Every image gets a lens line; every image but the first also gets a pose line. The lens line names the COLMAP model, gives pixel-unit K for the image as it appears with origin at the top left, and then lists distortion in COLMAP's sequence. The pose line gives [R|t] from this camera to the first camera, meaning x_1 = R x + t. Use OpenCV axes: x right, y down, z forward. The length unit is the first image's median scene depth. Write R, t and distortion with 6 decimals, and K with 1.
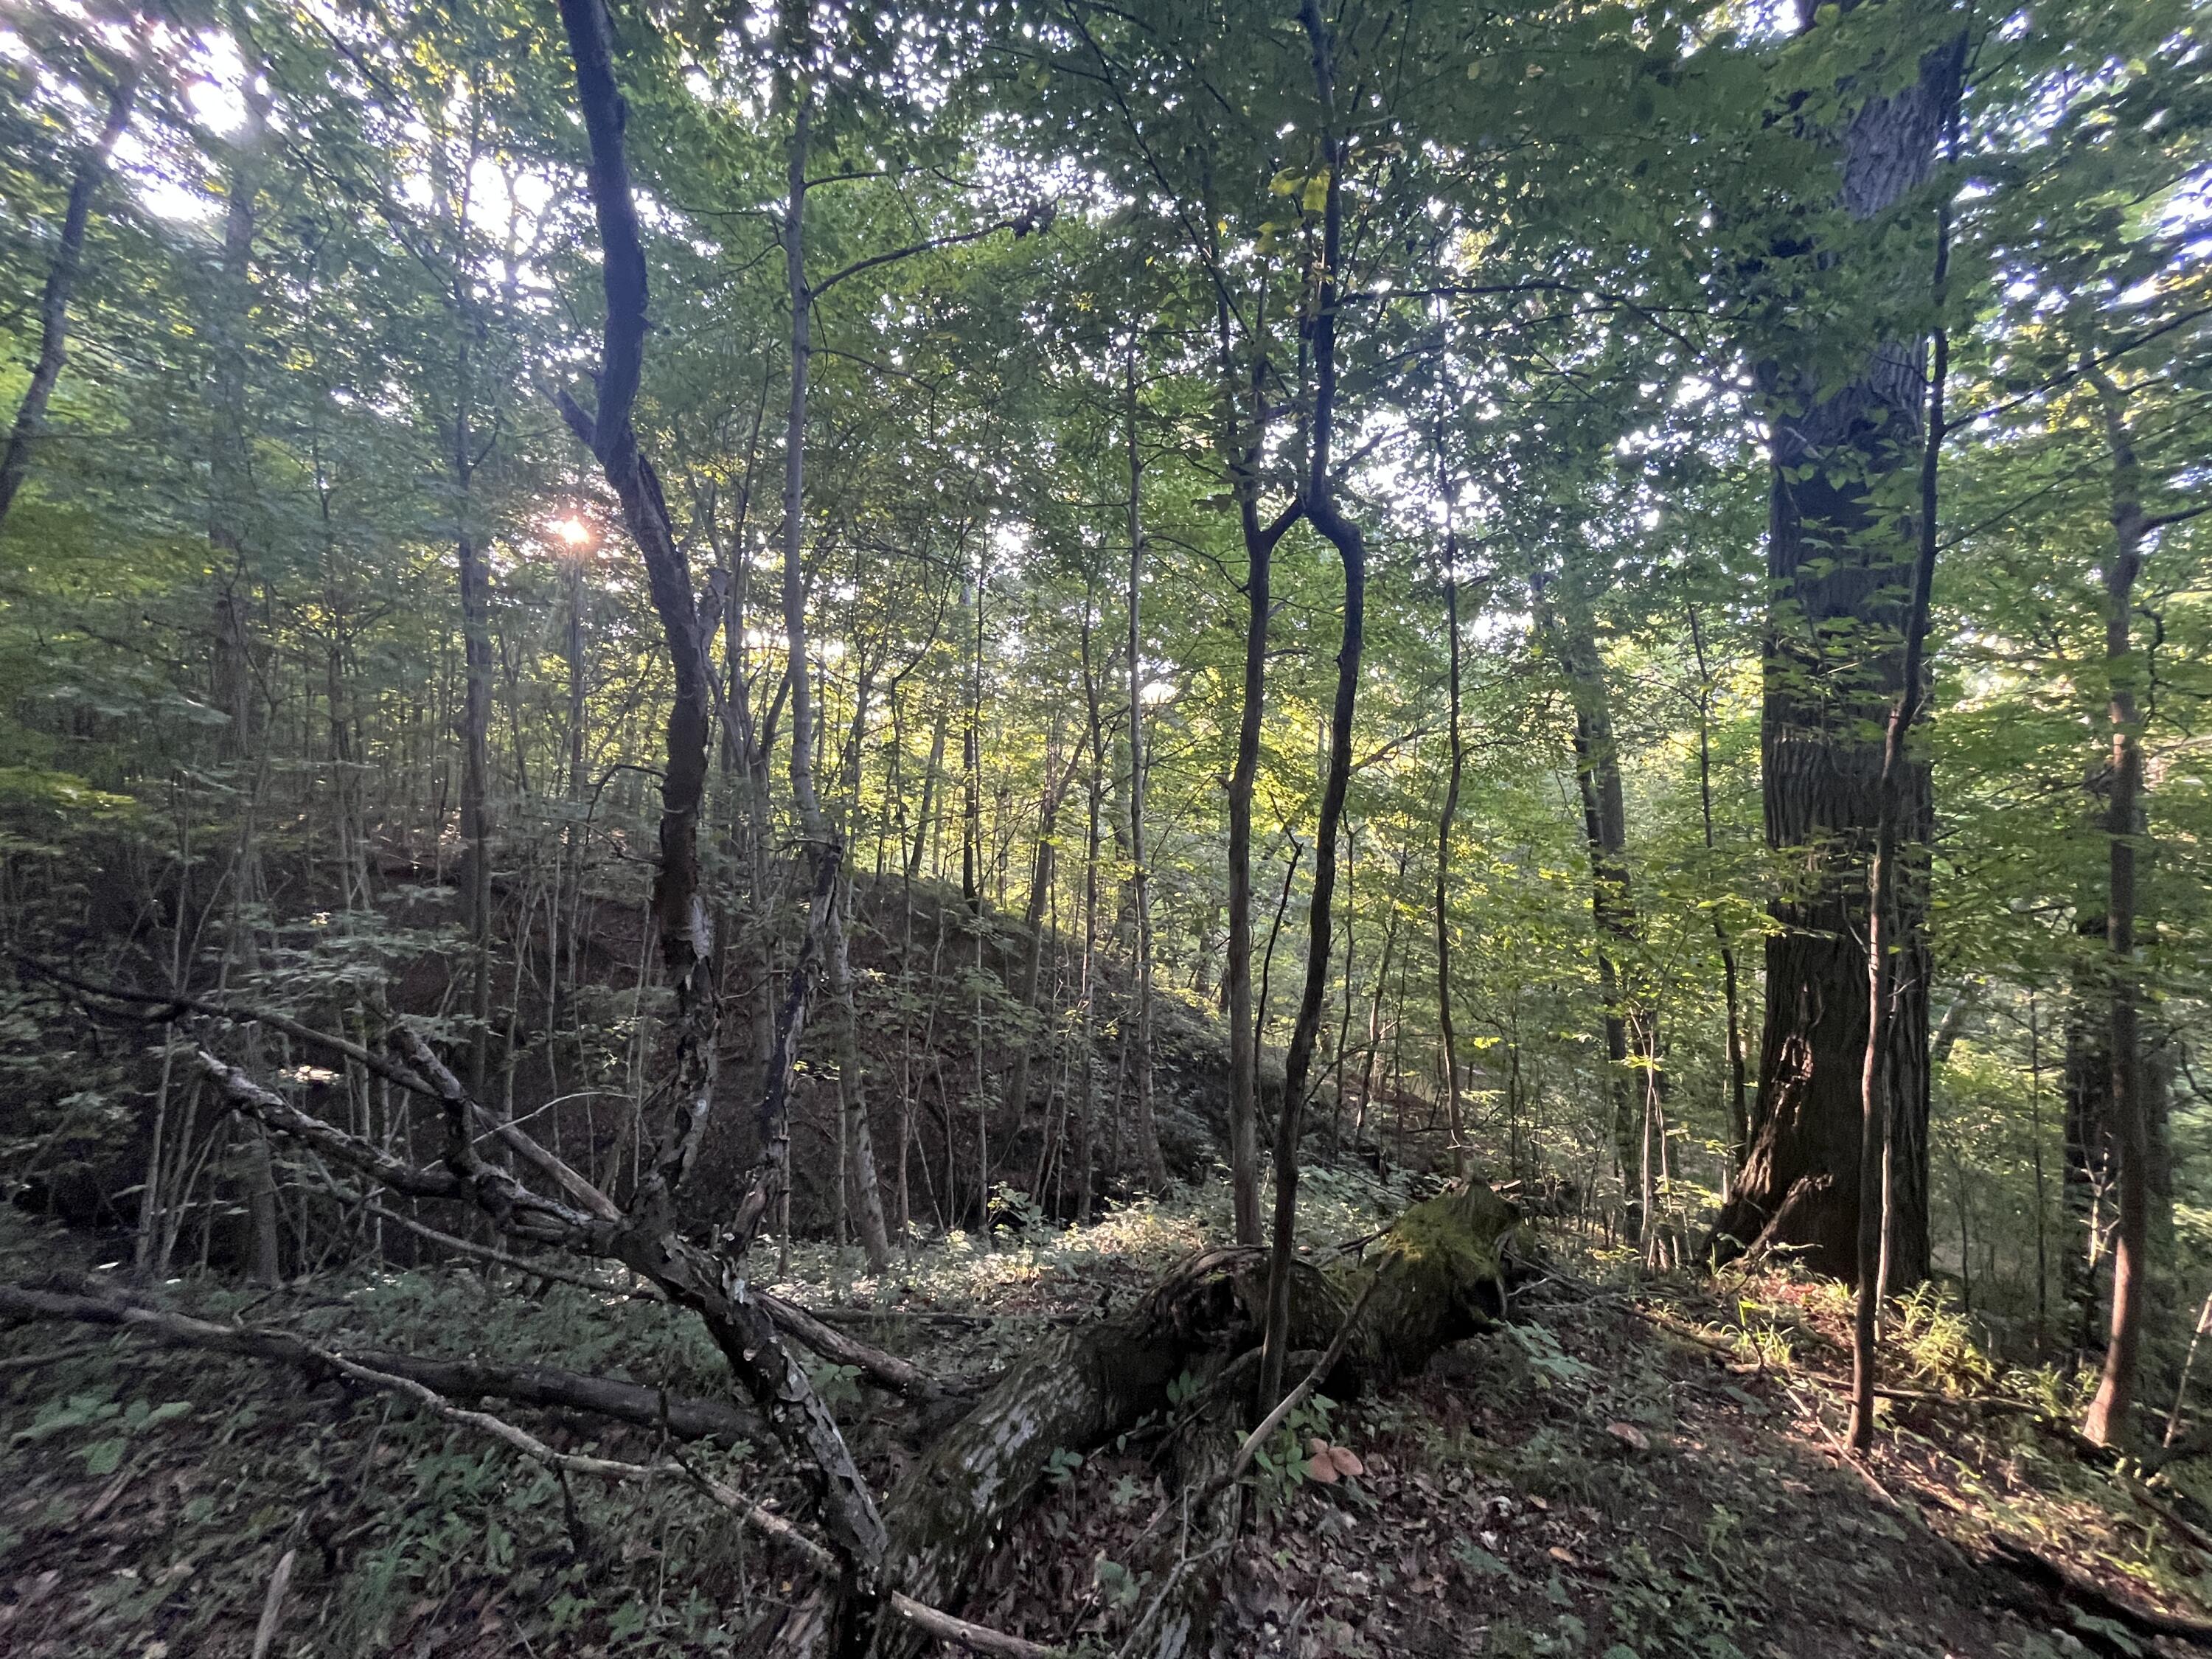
lens RADIAL K [[896.6, 0, 1101.5], [0, 896.6, 827.4], [0, 0, 1]] dist [-0.002939, -0.000632]
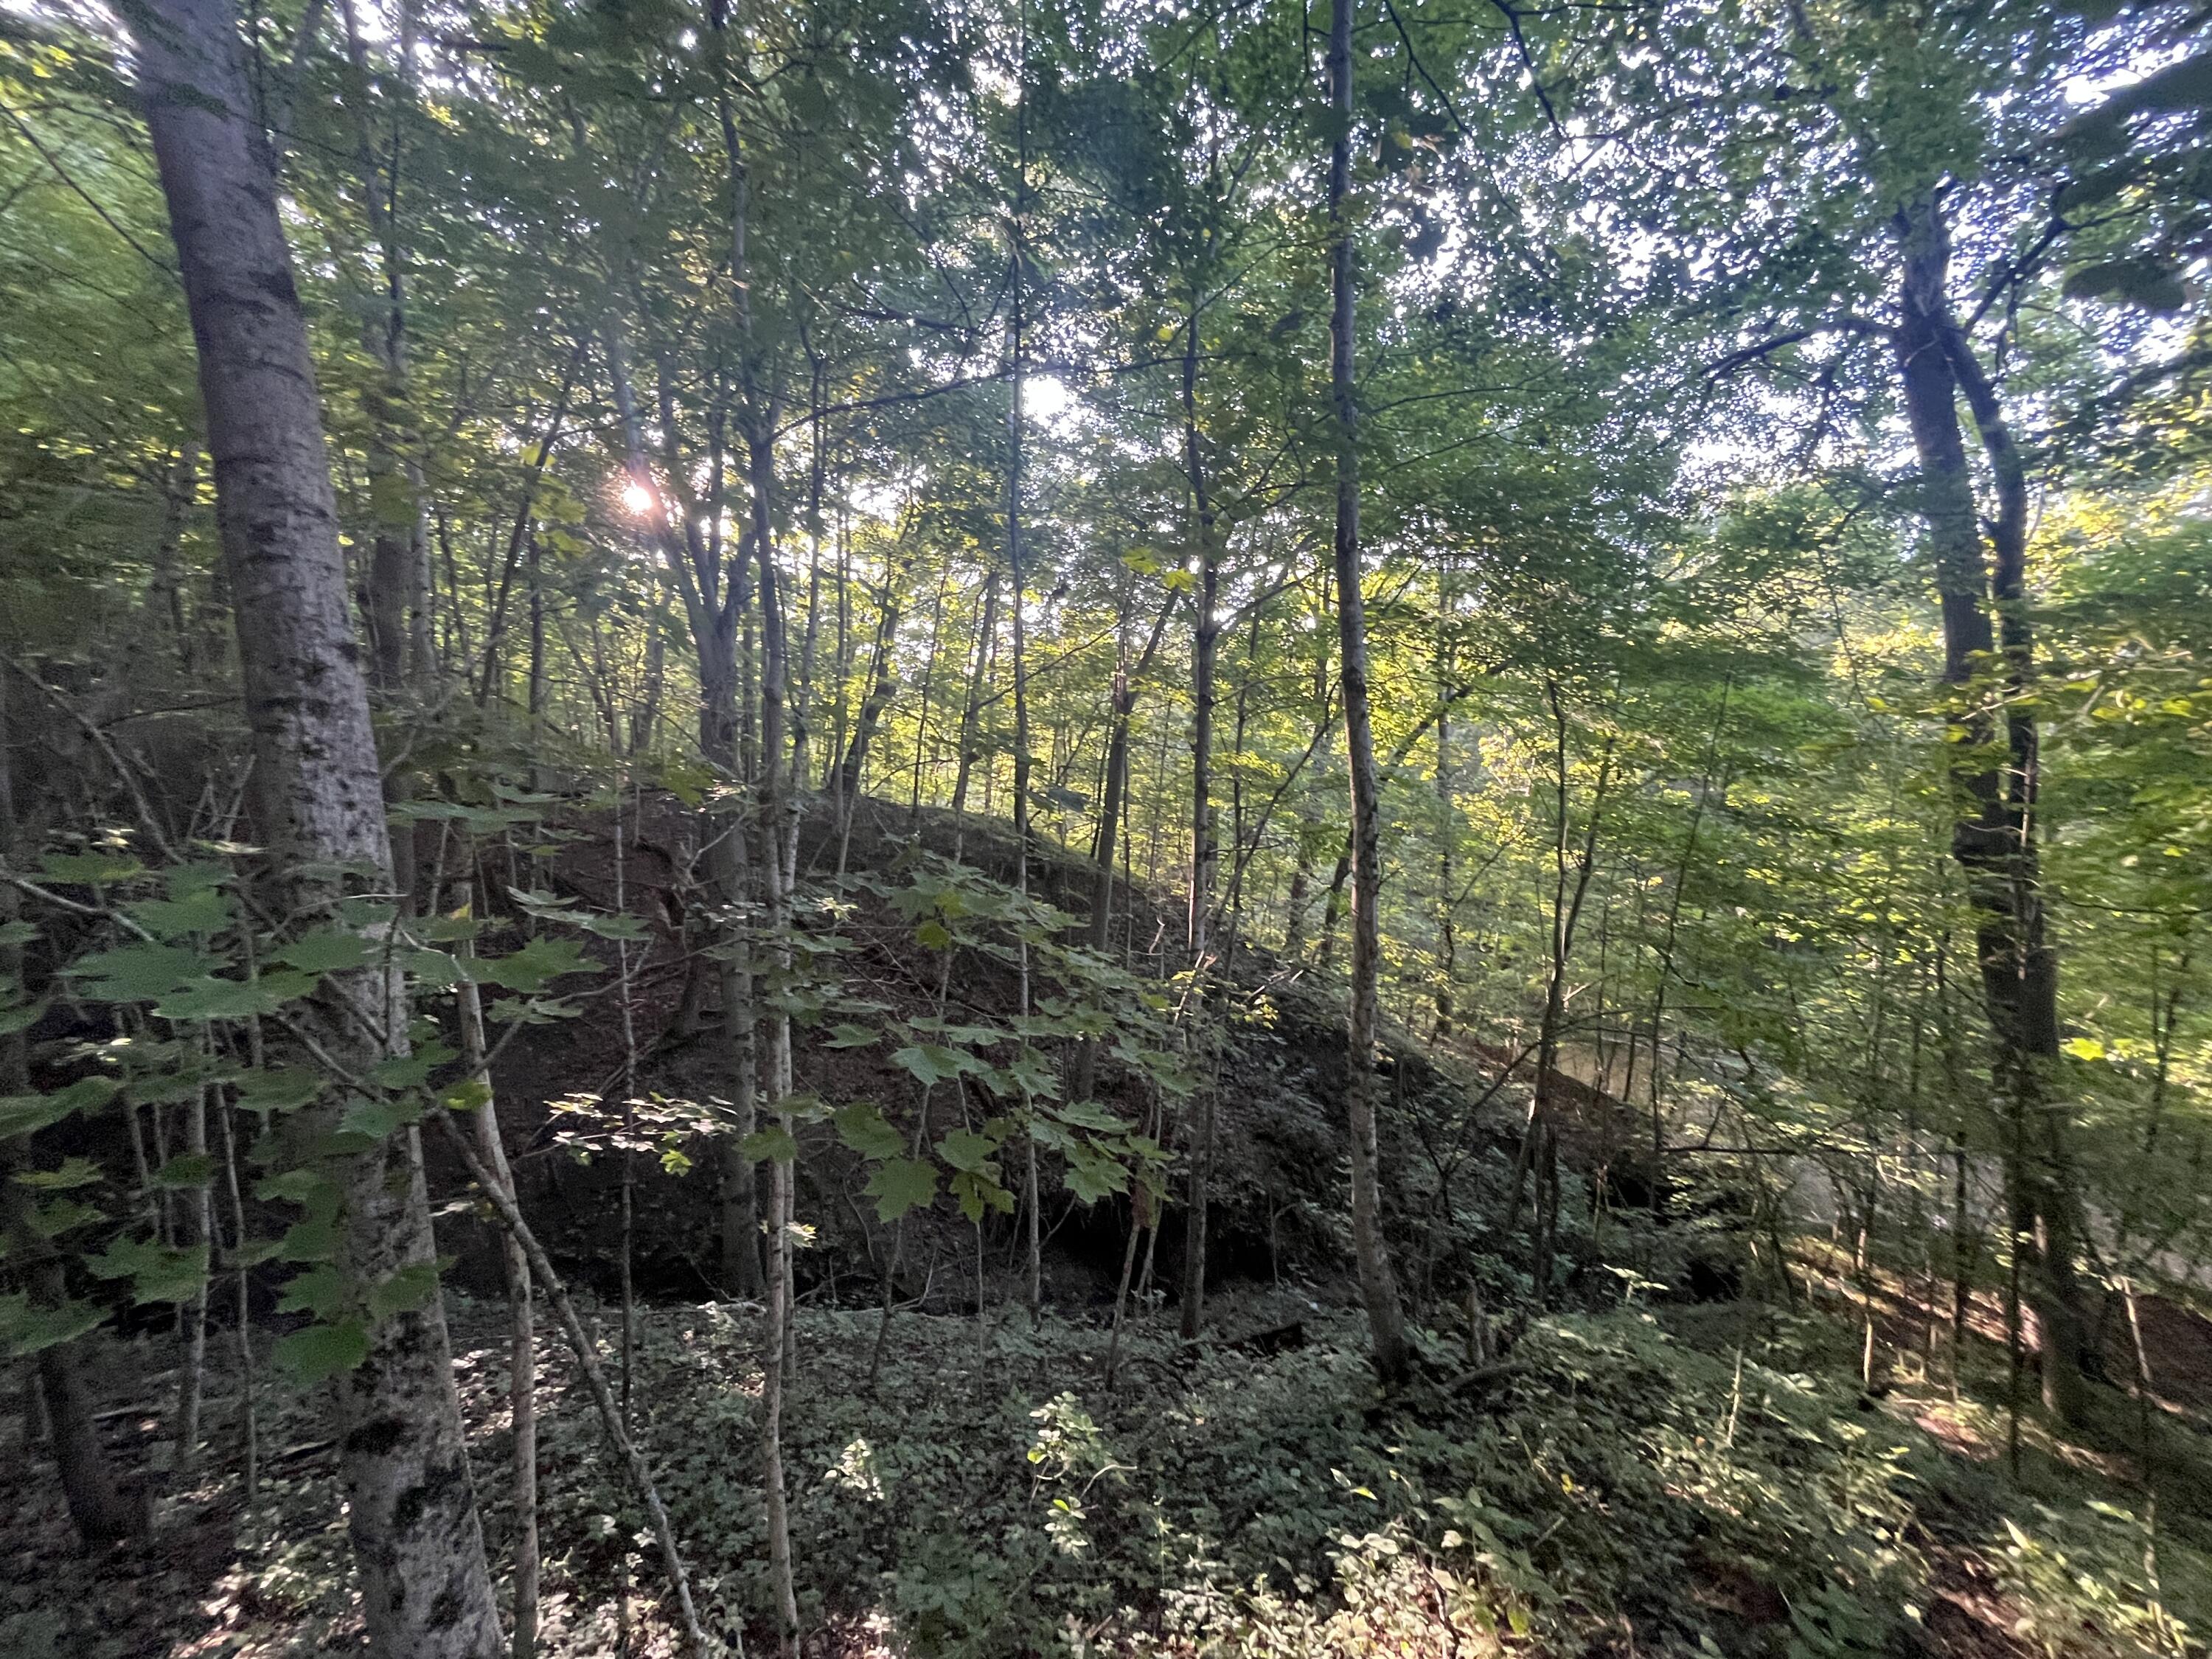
lens RADIAL K [[897.6, 0, 1101.9], [0, 897.6, 828.8], [0, 0, 1]] dist [-0.002947, 0.000134]
pose [[0.997505, -0.008712, -0.070051, -0.018969], [0.012106, 0.998766, 0.048170, 0.037774], [0.069545, -0.048898, 0.996380, 0.196113]]
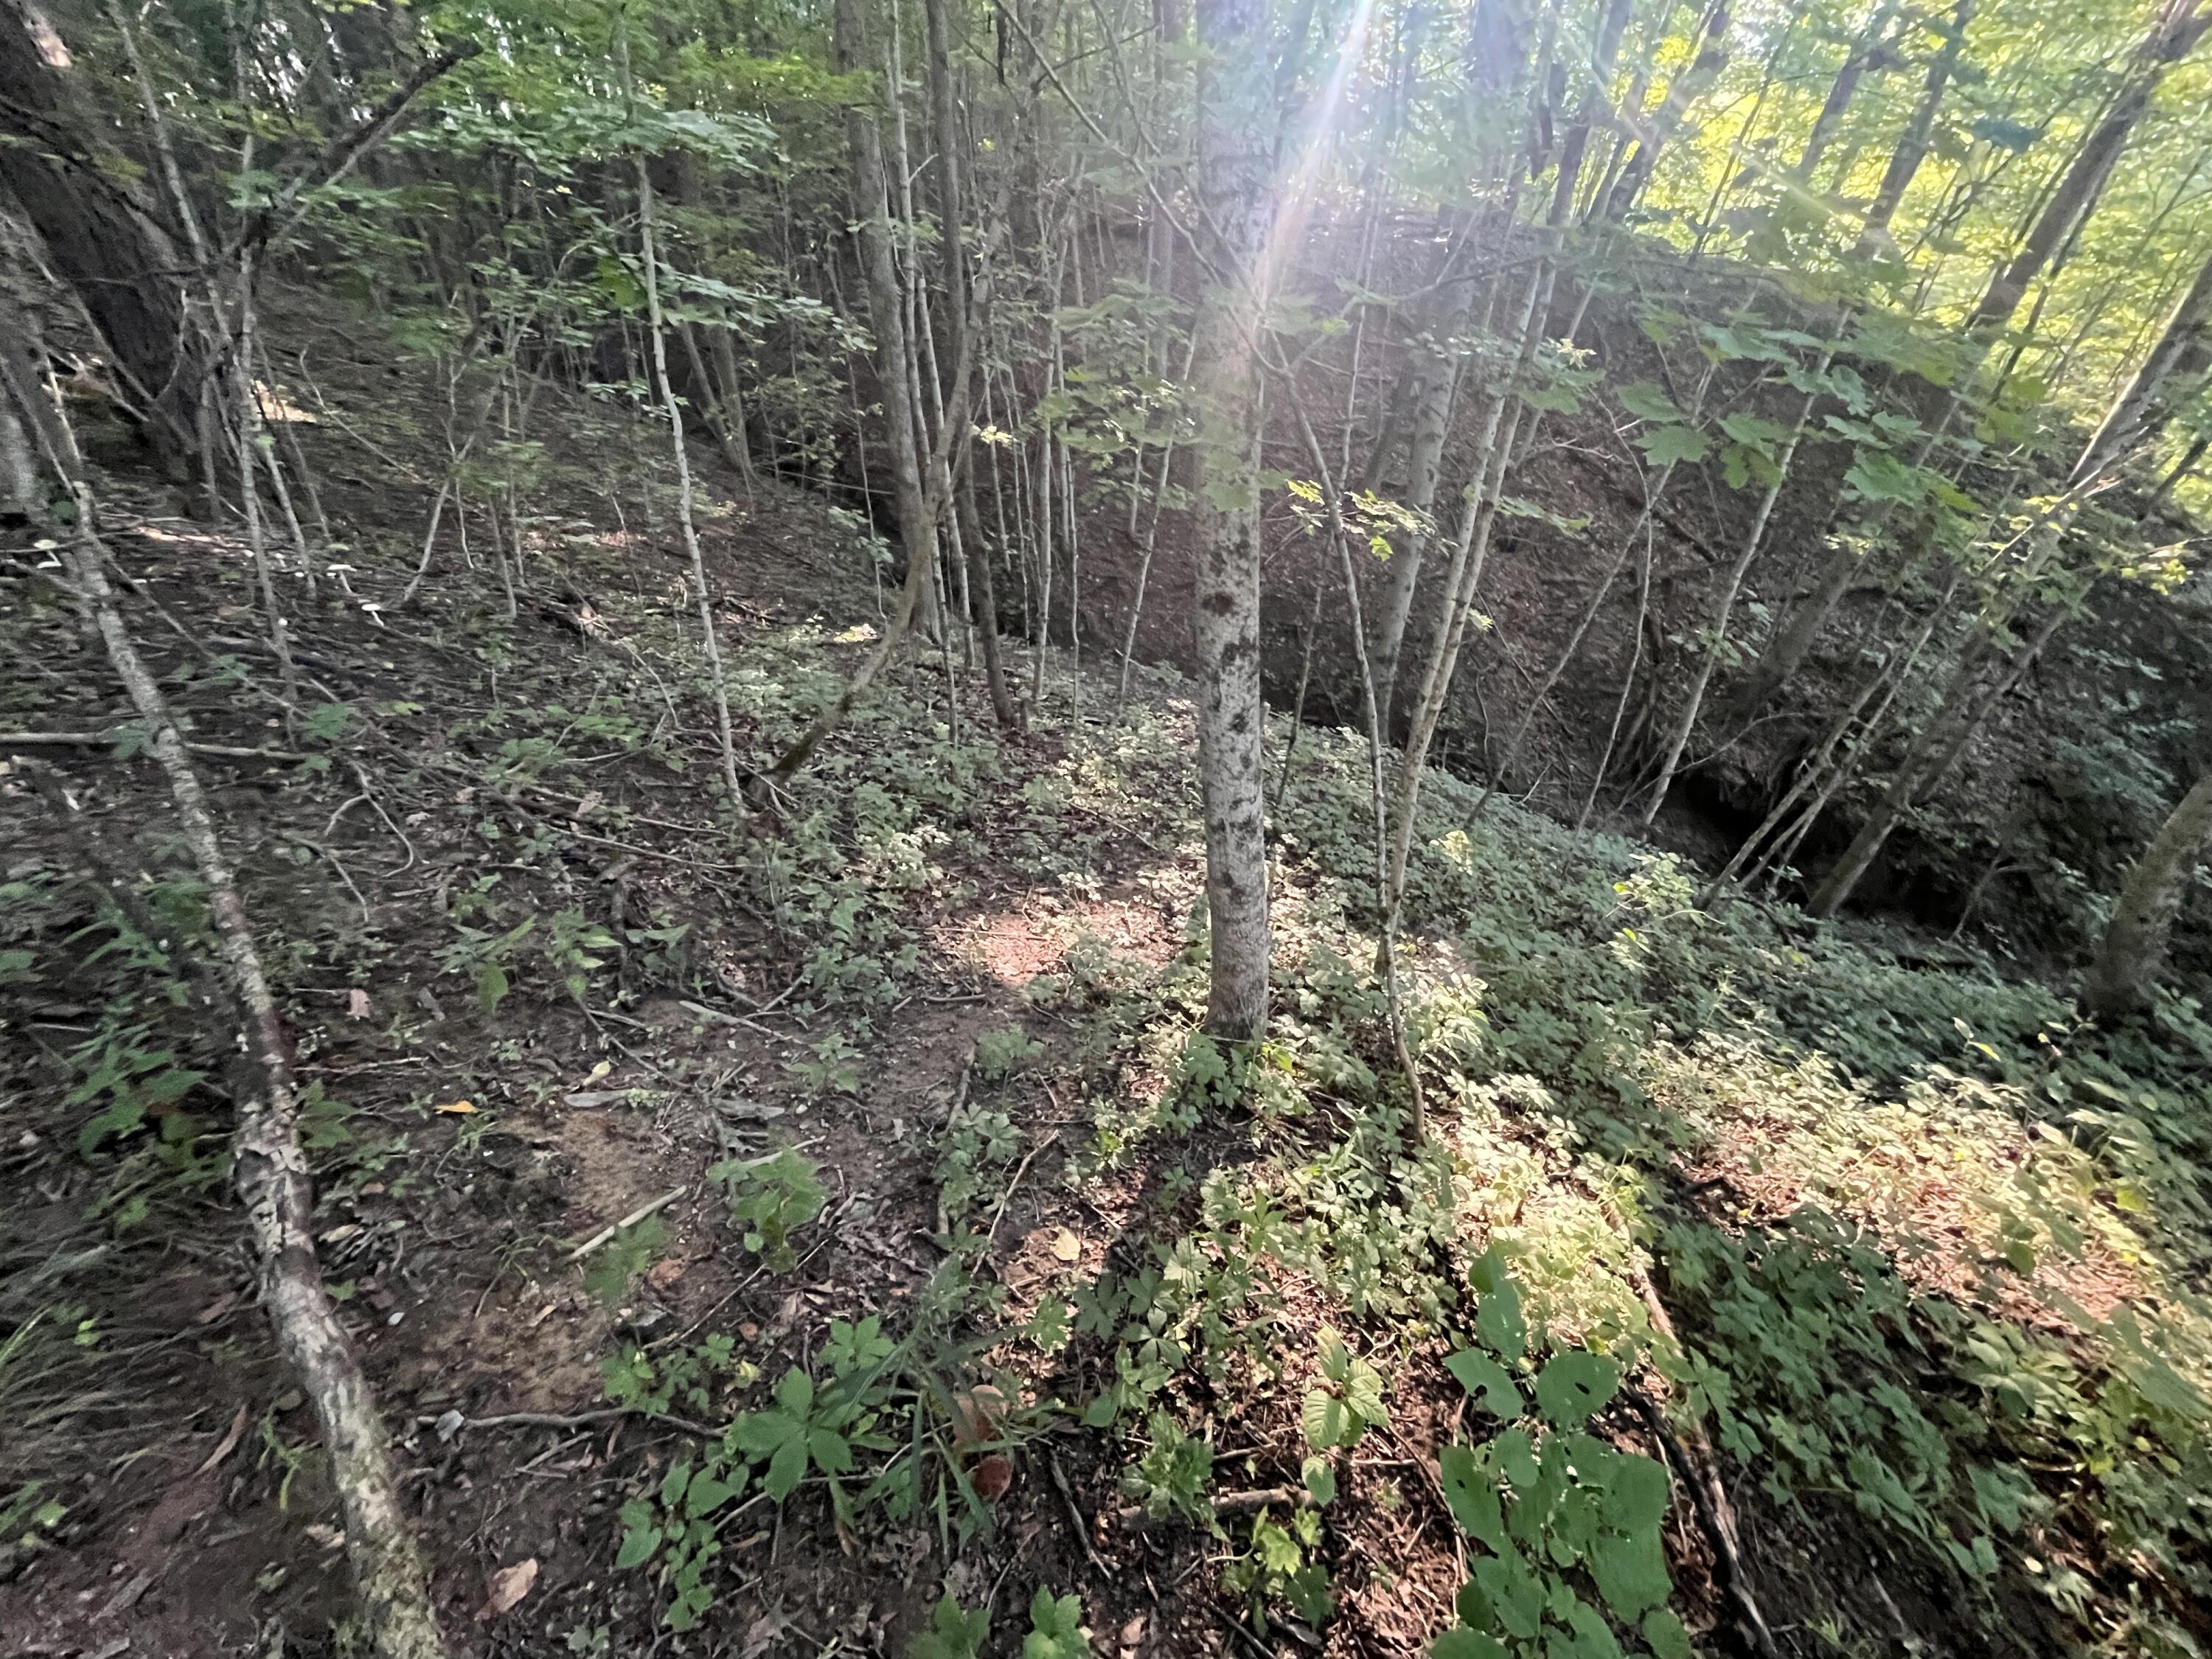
lens RADIAL K [[897.6, 0, 1101.9], [0, 897.6, 828.8], [0, 0, 1]] dist [-0.002947, 0.000134]
pose [[0.710092, 0.393610, -0.583816, -0.017435], [-0.005971, 0.832492, 0.554005, 0.047601], [0.704084, -0.389909, 0.593496, 0.179975]]
